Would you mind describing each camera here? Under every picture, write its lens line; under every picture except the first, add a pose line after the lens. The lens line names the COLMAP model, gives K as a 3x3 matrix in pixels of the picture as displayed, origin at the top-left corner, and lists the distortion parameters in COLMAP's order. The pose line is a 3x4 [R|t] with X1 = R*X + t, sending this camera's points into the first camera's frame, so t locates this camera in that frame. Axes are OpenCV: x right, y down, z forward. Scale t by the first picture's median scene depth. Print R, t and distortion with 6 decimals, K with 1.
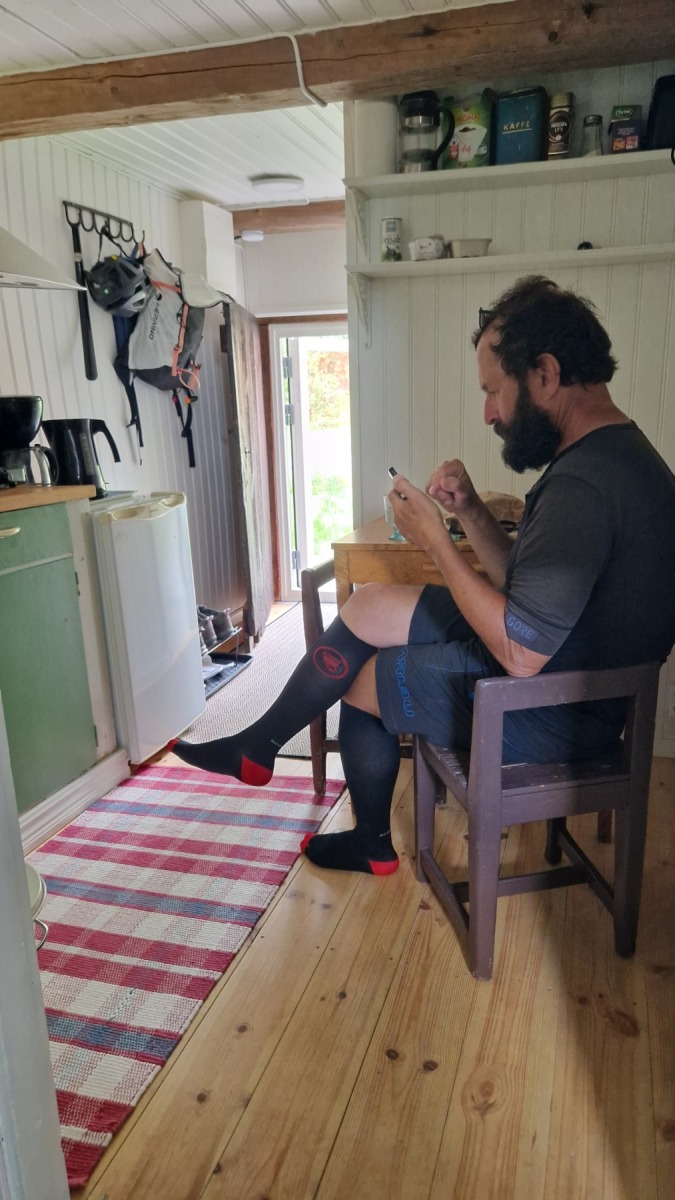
lens RADIAL K [[824.1, 0, 339.7], [0, 824.1, 613.7], [0, 0, 1]] dist [0.004766, -0.002177]
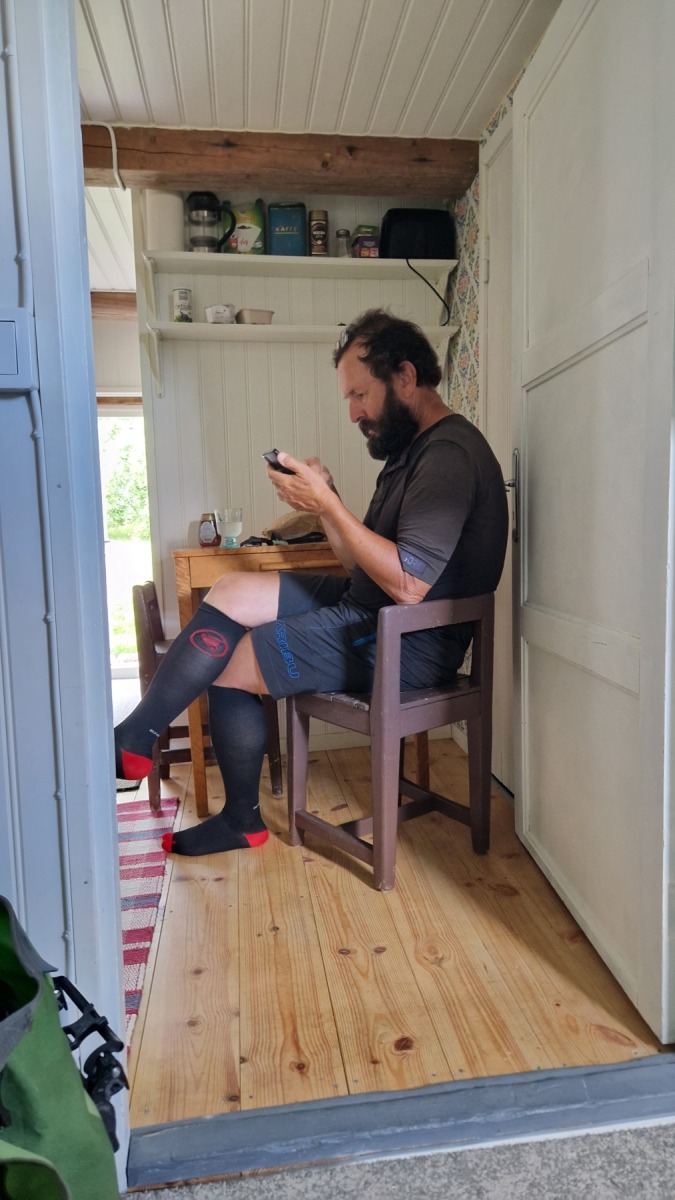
lens RADIAL K [[831.6, 0, 337.5], [0, 831.6, 600.0], [0, 0, 1]] dist [0.007525, -0.002161]
pose [[0.904794, -0.039731, 0.423992, -0.320030], [0.113242, 0.982238, -0.149615, 0.187290], [-0.410517, 0.183384, 0.893222, -0.068865]]
